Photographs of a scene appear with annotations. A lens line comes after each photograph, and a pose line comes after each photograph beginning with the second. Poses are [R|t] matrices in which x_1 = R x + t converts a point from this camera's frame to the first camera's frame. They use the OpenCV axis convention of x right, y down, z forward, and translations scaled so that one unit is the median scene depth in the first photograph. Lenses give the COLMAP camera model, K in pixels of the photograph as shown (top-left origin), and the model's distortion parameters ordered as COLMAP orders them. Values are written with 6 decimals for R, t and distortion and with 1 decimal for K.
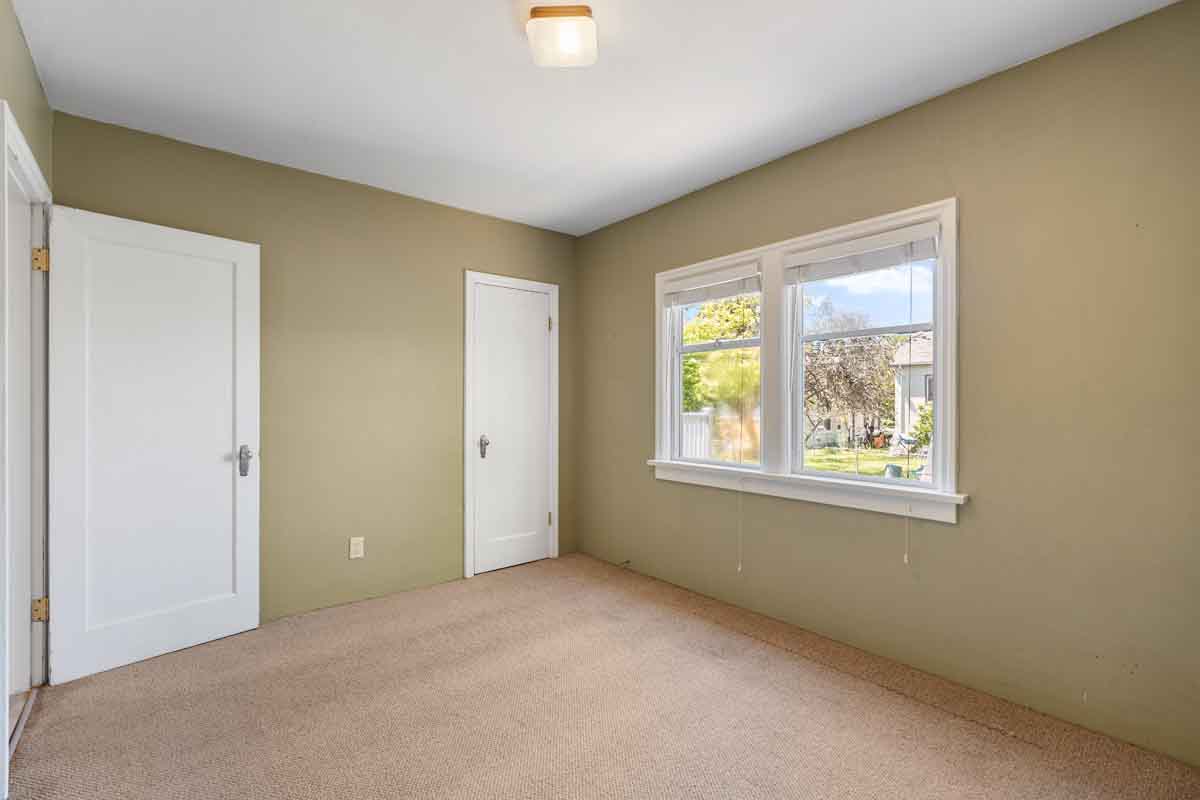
lens RADIAL K [[545.5, 0, 597.1], [0, 545.5, 401.2], [0, 0, 1]] dist [0.000305, 0.000000]
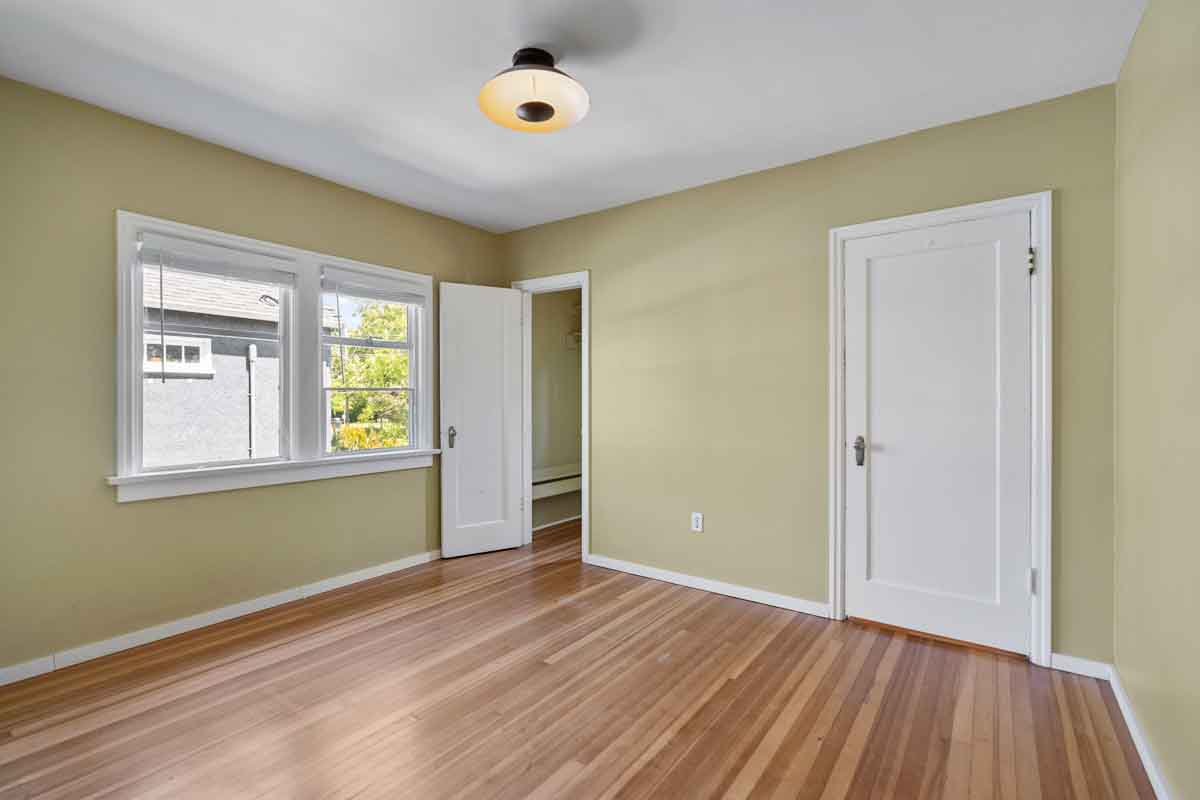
lens RADIAL K [[545.5, 0, 599.9], [0, 545.5, 401.6], [0, 0, 1]] dist [0.000305, 0.000000]
pose [[-0.243727, -0.003837, 0.969836, -0.820245], [-0.001393, 0.999993, 0.003606, 0.009323], [-0.969843, -0.000472, -0.243730, 0.651941]]
